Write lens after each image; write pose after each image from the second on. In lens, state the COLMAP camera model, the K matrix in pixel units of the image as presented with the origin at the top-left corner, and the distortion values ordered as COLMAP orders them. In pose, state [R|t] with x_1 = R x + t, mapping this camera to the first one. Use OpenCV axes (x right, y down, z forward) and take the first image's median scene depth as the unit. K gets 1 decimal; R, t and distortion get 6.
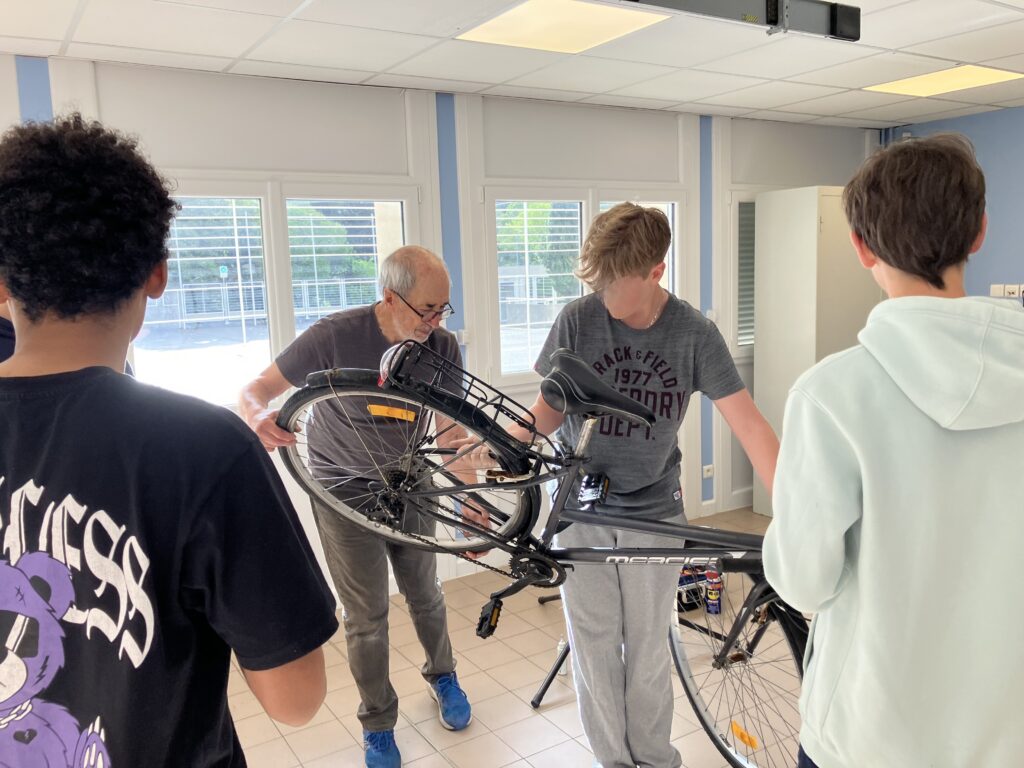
lens RADIAL K [[837.8, 0, 511.5], [0, 837.8, 382.4], [0, 0, 1]] dist [0.000586, 0.000126]
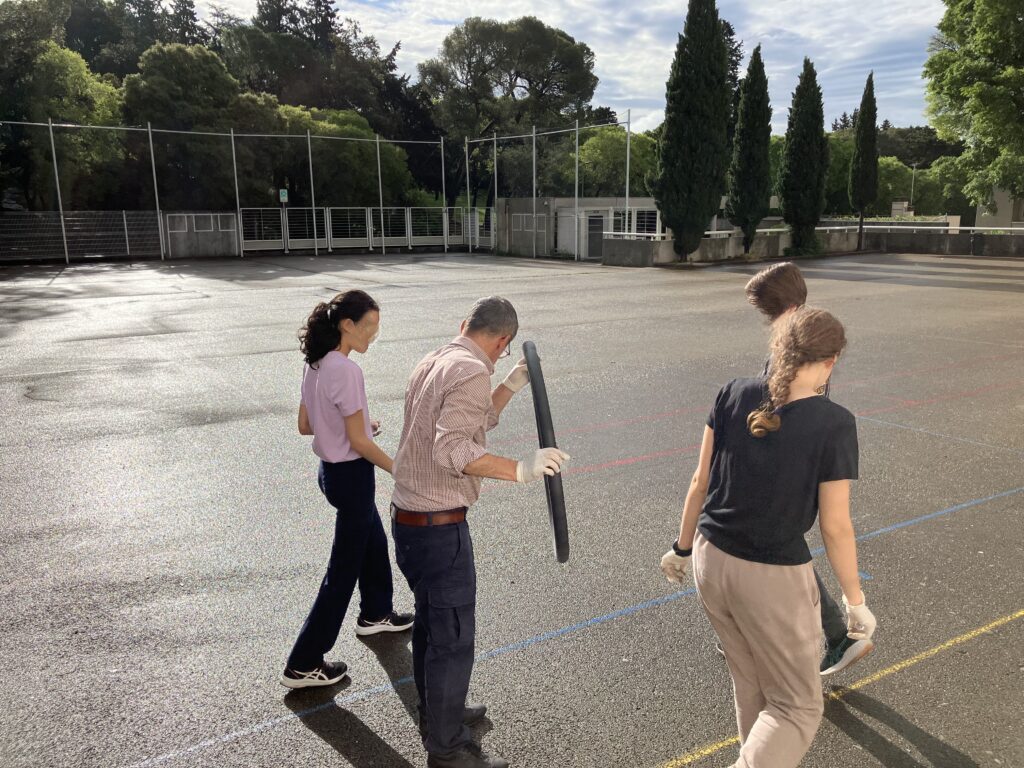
lens RADIAL K [[837.8, 0, 512.3], [0, 837.8, 384.8], [0, 0, 1]] dist [0.000586, 0.000126]
pose [[0.981513, 0.062386, -0.180943, 0.078439], [-0.045763, 0.994460, 0.094635, -0.023659], [0.185844, -0.084605, 0.978930, 0.131436]]
